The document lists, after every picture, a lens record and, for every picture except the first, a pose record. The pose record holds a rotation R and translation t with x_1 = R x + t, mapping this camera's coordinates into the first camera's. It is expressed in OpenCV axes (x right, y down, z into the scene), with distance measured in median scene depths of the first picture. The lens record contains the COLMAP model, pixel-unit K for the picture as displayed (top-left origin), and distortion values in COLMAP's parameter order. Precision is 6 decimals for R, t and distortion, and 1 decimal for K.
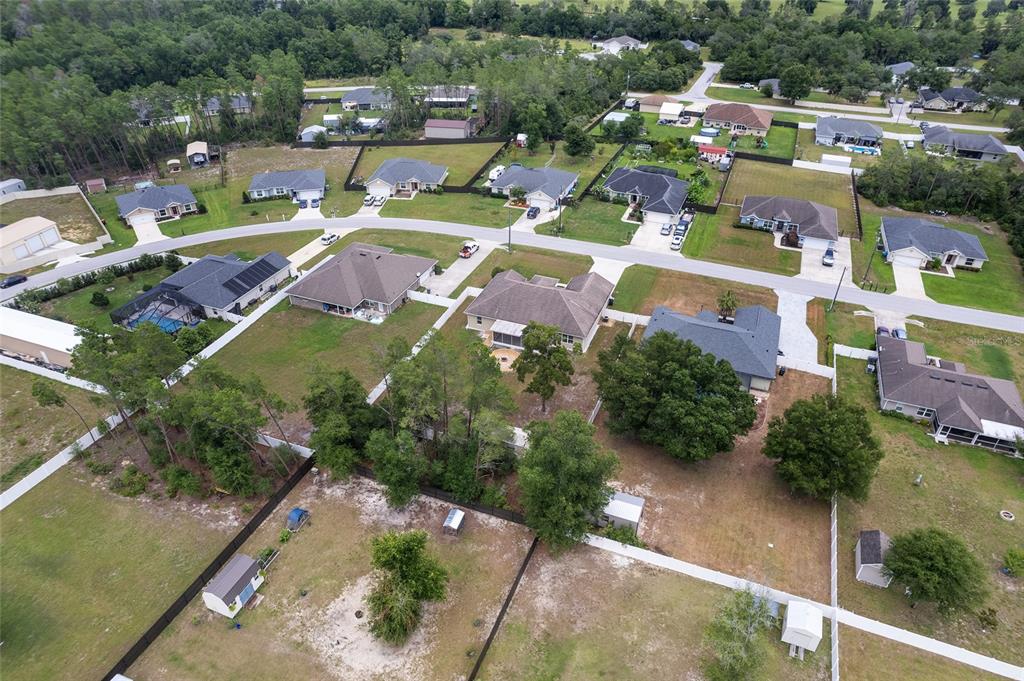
lens RADIAL K [[653.9, 0, 515.6], [0, 653.9, 354.5], [0, 0, 1]] dist [-0.088004, 0.077866]
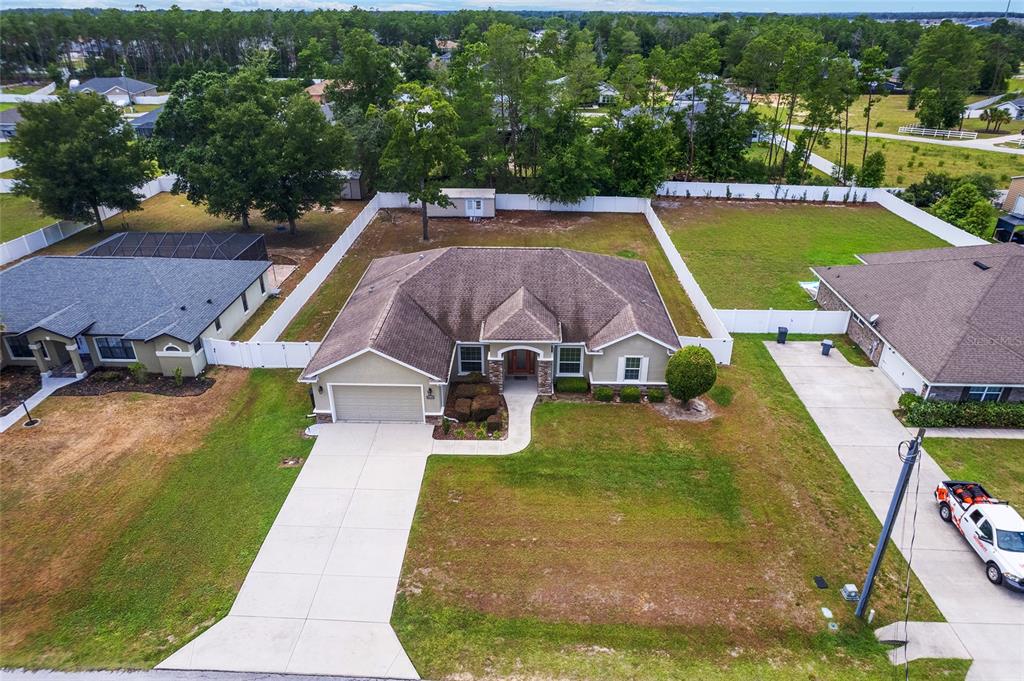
lens RADIAL K [[653.9, 0, 515.6], [0, 653.9, 354.5], [0, 0, 1]] dist [-0.088004, 0.077866]
pose [[-0.941611, 0.152930, -0.299970, 0.116895], [-0.195505, 0.477004, 0.856881, -0.306423], [0.274130, 0.865494, -0.419254, 0.907654]]
